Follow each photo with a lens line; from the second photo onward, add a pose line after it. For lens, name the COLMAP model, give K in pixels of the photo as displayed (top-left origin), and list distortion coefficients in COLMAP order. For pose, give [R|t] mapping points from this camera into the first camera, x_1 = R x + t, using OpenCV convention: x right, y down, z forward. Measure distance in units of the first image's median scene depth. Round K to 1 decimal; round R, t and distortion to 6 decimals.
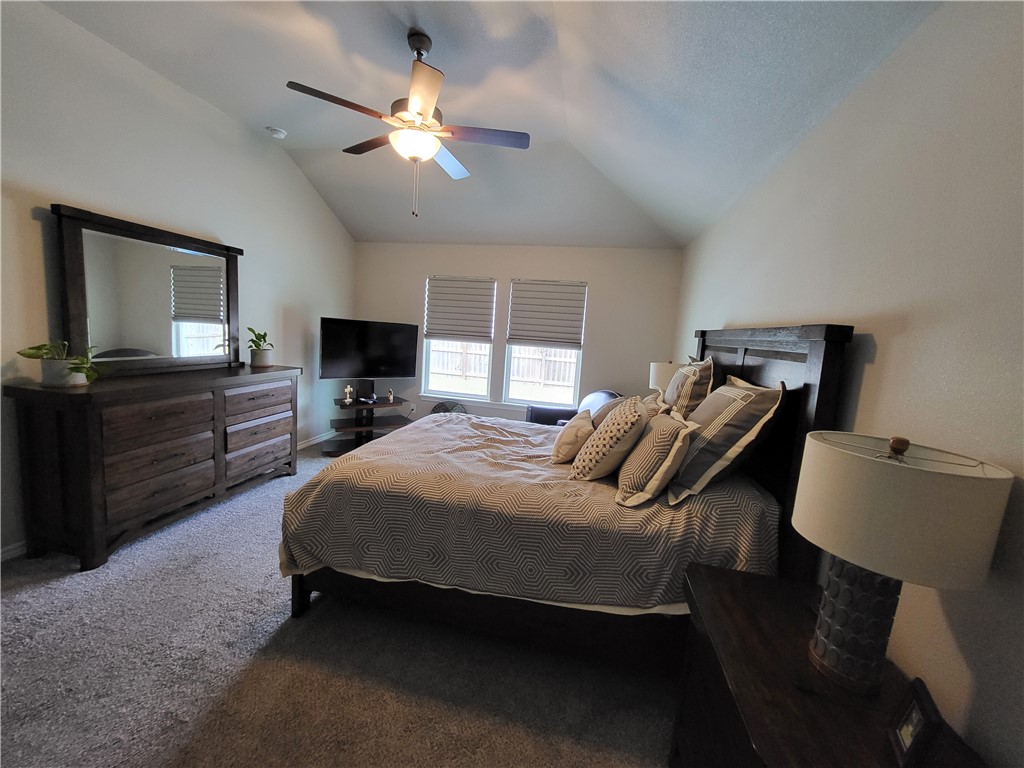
lens RADIAL K [[404.8, 0, 509.4], [0, 404.8, 384.1], [0, 0, 1]] dist [0.000751, 0.000025]
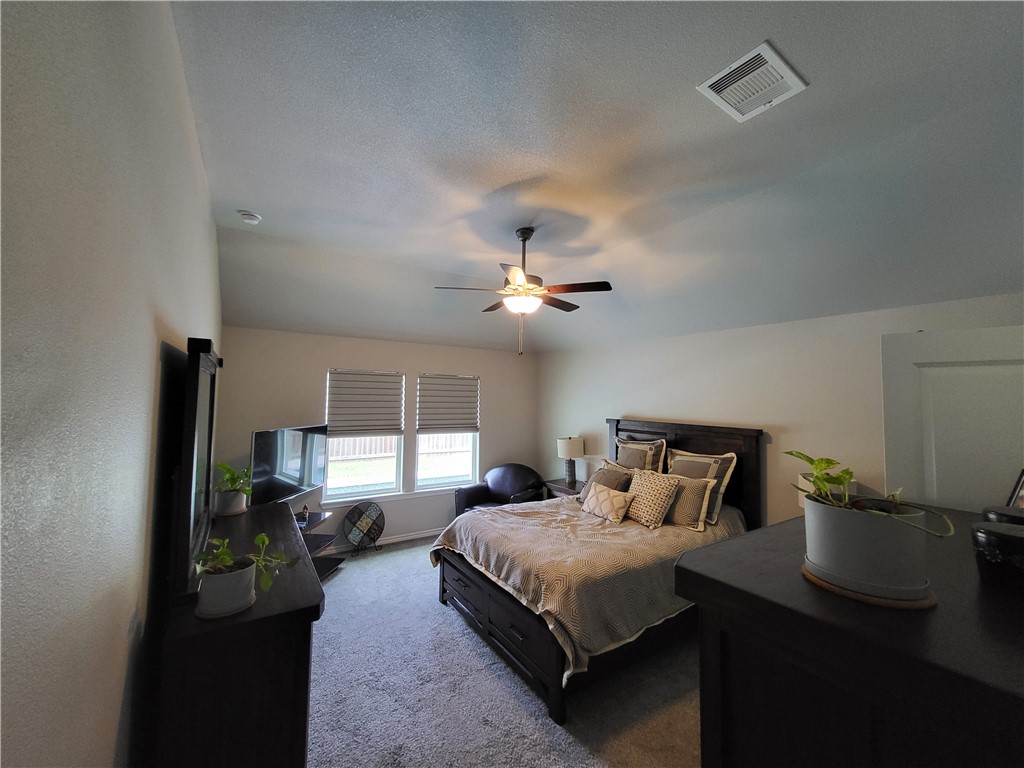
lens RADIAL K [[404.8, 0, 511.3], [0, 404.8, 380.6], [0, 0, 1]] dist [0.000751, 0.000025]
pose [[0.703745, -0.023633, 0.710059, -0.793097], [0.120103, 0.989019, -0.086117, -0.159719], [-0.700227, 0.145885, 0.698856, 0.102943]]
